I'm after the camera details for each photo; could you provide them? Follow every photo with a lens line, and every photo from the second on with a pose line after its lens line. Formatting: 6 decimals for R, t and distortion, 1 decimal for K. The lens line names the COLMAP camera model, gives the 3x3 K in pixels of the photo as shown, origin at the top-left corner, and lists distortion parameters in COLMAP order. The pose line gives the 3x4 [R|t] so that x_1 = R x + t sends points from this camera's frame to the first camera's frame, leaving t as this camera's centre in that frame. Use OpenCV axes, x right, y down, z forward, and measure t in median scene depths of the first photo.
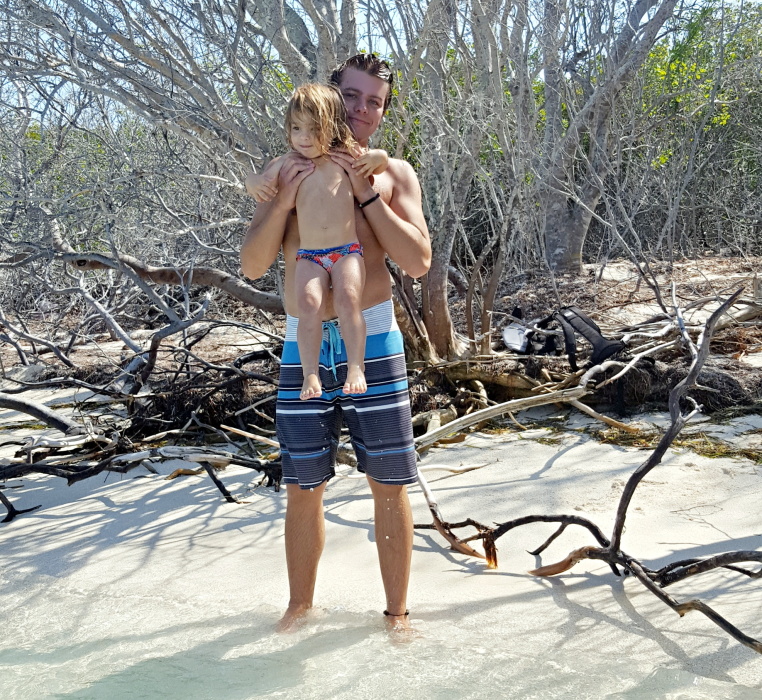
lens RADIAL K [[1101.2, 0, 333.6], [0, 1101.2, 275.3], [0, 0, 1]] dist [0.247441, -0.667307]
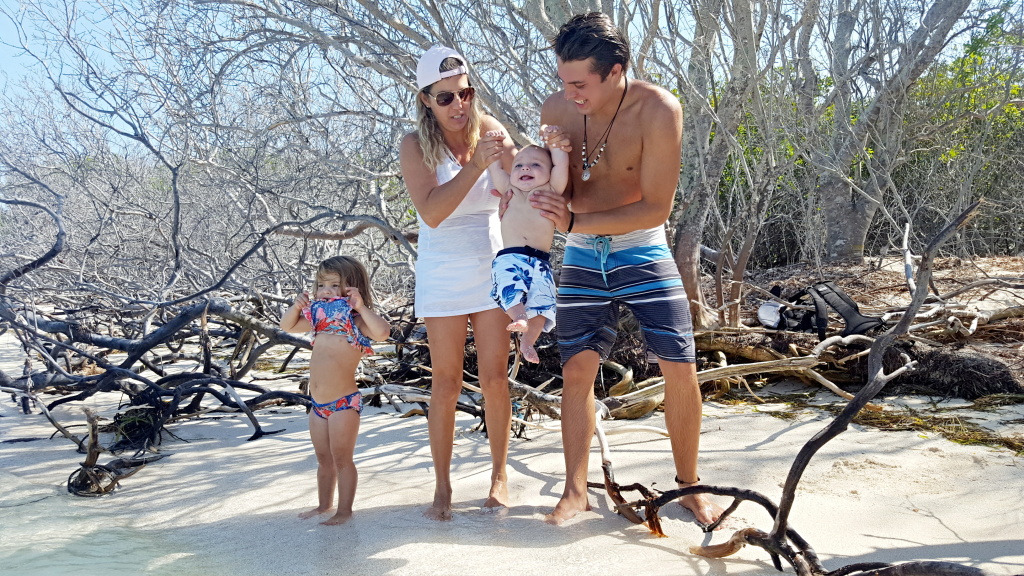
lens RADIAL K [[841.7, 0, 439.7], [0, 841.7, 268.3], [0, 0, 1]] dist [0.087662, -0.150354]
pose [[0.959054, 0.041303, -0.280197, 0.102368], [-0.046401, 0.998856, -0.011582, 0.042446], [0.279398, 0.024109, 0.959873, 0.202589]]
